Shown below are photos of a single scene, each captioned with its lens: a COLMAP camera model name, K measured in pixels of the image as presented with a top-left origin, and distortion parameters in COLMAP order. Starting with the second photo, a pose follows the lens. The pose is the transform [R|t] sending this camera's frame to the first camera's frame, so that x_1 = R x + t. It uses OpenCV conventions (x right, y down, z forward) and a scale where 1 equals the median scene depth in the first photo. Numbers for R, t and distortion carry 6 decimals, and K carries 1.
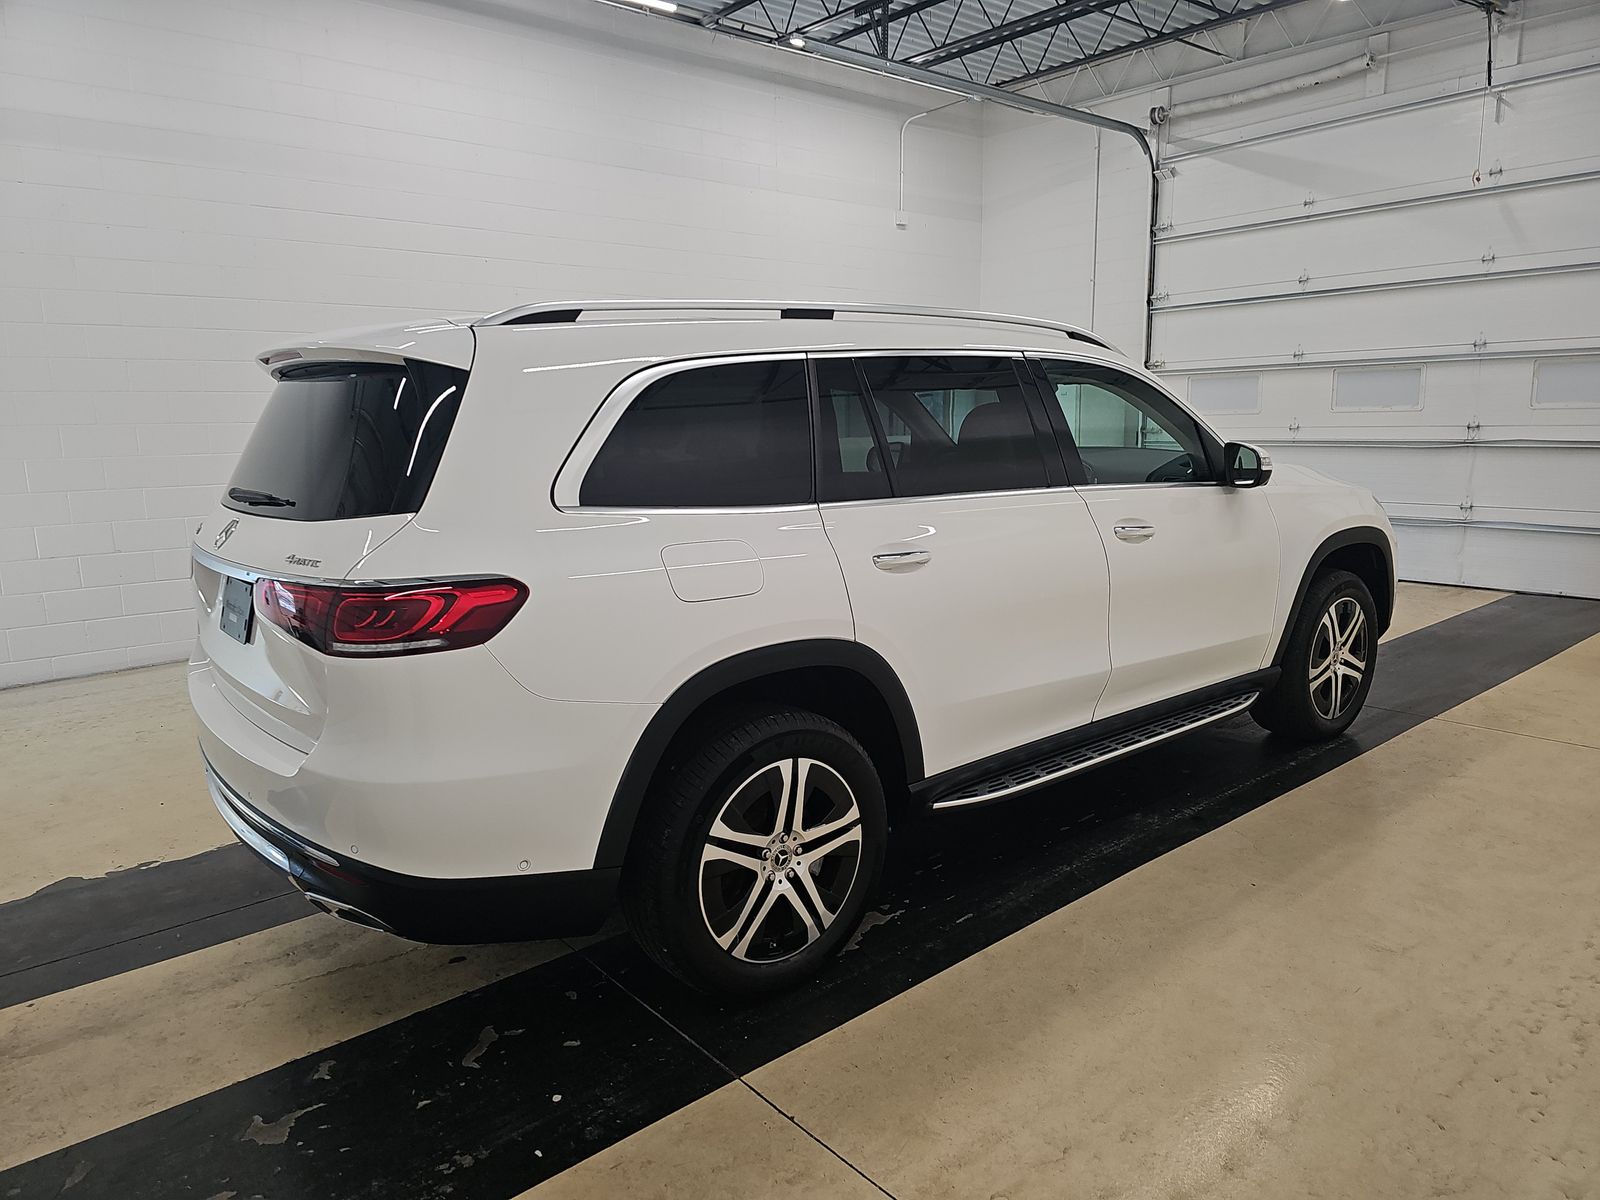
lens RADIAL K [[1059.6, 0, 807.9], [0, 1059.6, 605.5], [0, 0, 1]] dist [0.035977, -0.042140]
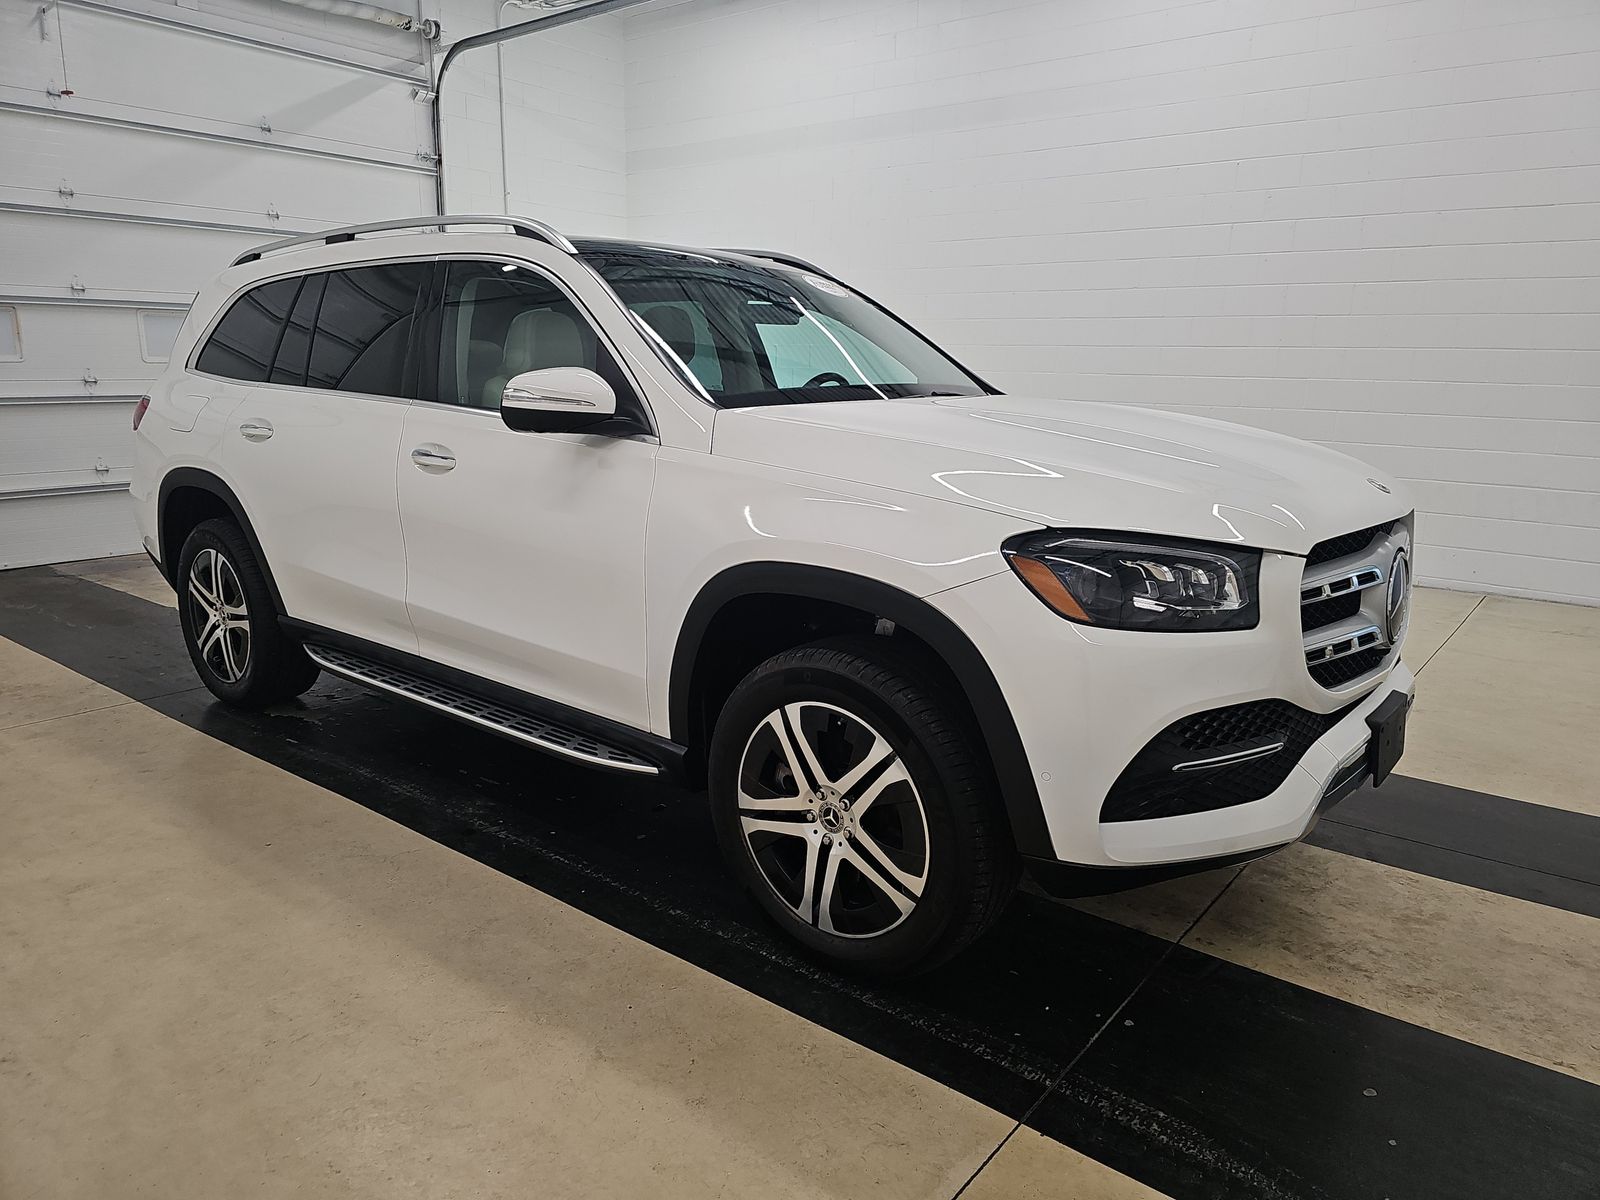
lens RADIAL K [[1059.6, 0, 794.1], [0, 1059.6, 616.1], [0, 0, 1]] dist [0.035977, -0.042140]
pose [[0.195879, 0.244820, -0.949576, 1.011414], [-0.196170, 0.958544, 0.206666, -0.150673], [0.960806, 0.145796, 0.235785, 0.914509]]
